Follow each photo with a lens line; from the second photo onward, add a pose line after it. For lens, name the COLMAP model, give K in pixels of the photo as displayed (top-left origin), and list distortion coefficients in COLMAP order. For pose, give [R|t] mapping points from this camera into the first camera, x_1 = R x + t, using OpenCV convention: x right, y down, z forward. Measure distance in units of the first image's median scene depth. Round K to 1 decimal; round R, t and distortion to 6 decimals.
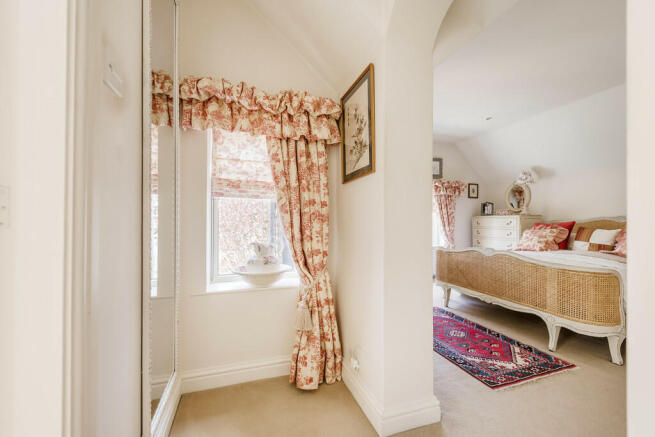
lens RADIAL K [[259.7, 0, 326.2], [0, 259.7, 219.1], [0, 0, 1]] dist [-0.002223, -0.000545]
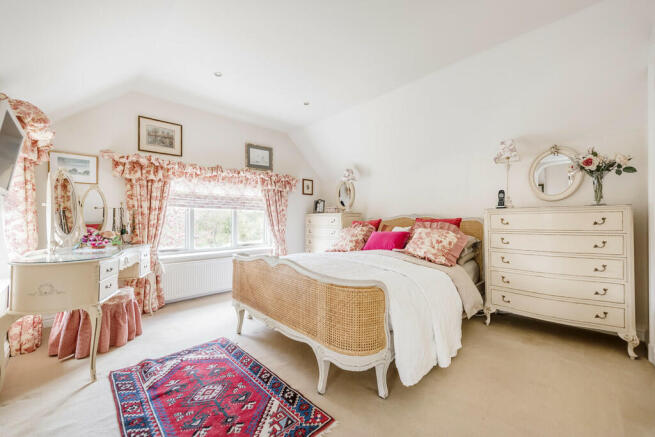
lens RADIAL K [[259.7, 0, 327.5], [0, 259.7, 217.9], [0, 0, 1]] dist [-0.002223, -0.000545]
pose [[0.899631, -0.006461, 0.436604, 0.271248], [0.005463, 0.999979, 0.003540, -0.000810], [-0.436617, -0.000800, 0.899647, 0.152292]]
